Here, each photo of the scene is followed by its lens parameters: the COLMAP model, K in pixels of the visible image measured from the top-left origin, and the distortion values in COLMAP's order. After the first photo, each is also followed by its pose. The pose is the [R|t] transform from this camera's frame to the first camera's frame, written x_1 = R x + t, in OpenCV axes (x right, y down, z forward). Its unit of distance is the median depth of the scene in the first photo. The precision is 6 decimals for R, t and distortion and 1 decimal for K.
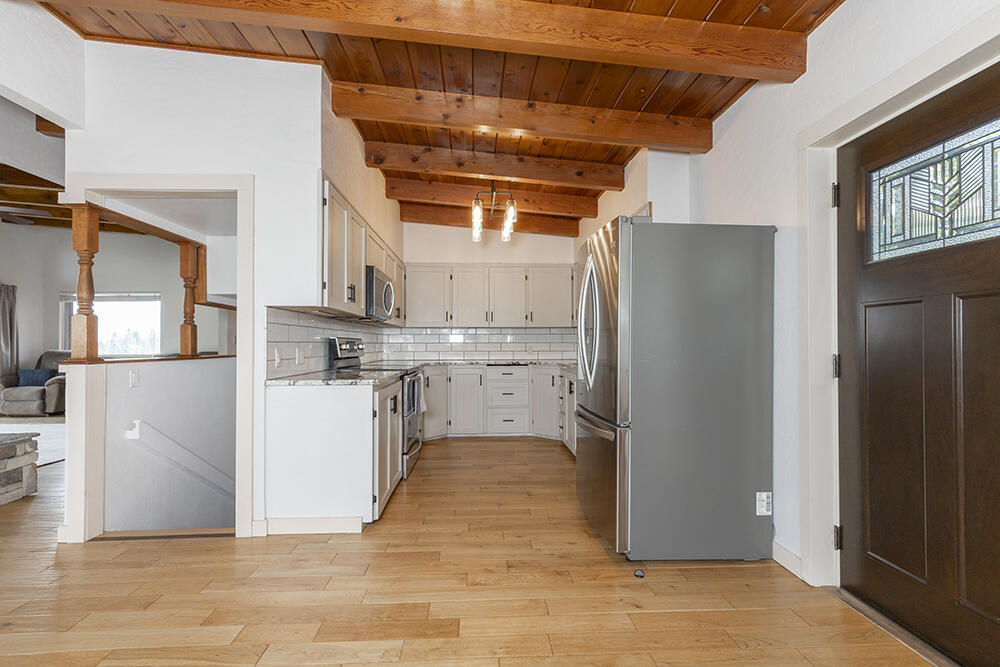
lens RADIAL K [[450.2, 0, 495.1], [0, 450.2, 336.8], [0, 0, 1]] dist [0.010109, -0.000199]
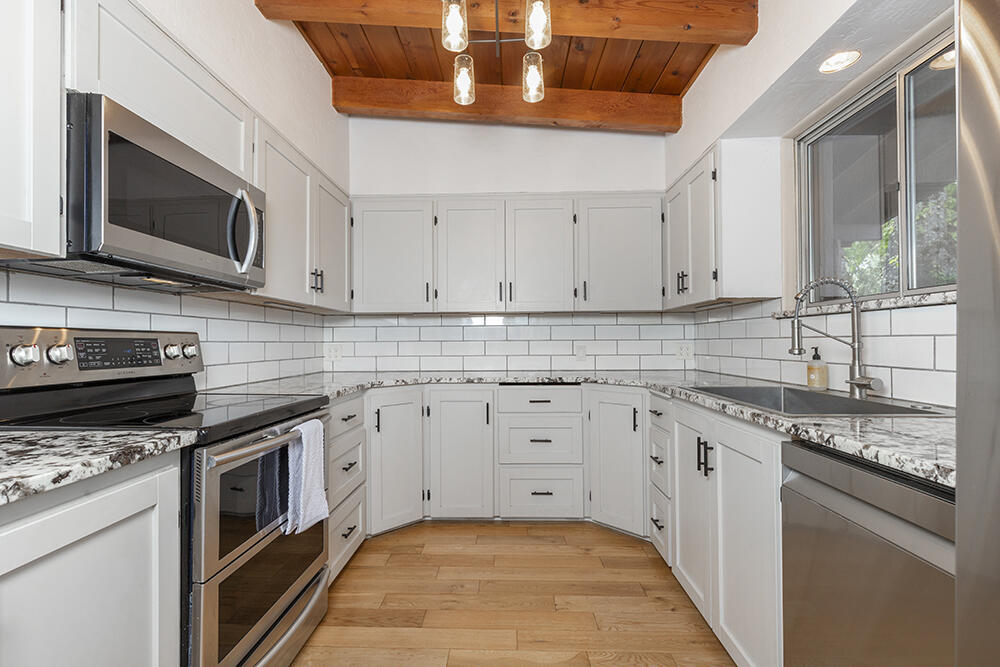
lens RADIAL K [[450.2, 0, 495.1], [0, 450.2, 336.8], [0, 0, 1]] dist [0.010109, -0.000199]
pose [[0.996611, -0.005380, -0.082087, 0.019397], [0.005747, 0.999975, 0.004234, 0.006993], [0.082062, -0.004691, 0.996616, 0.489140]]
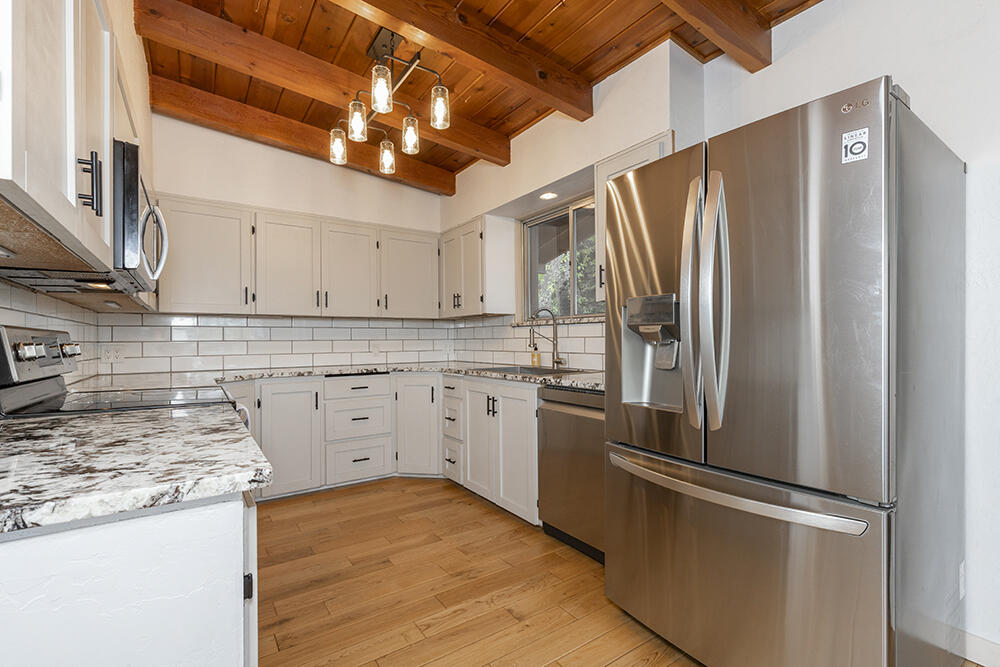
lens RADIAL K [[450.2, 0, 495.1], [0, 450.2, 336.8], [0, 0, 1]] dist [0.010109, -0.000199]
pose [[0.854858, -0.002059, 0.518858, -0.143120], [-0.000139, 0.999991, 0.004198, 0.005933], [-0.518862, -0.003661, 0.854850, 0.343083]]
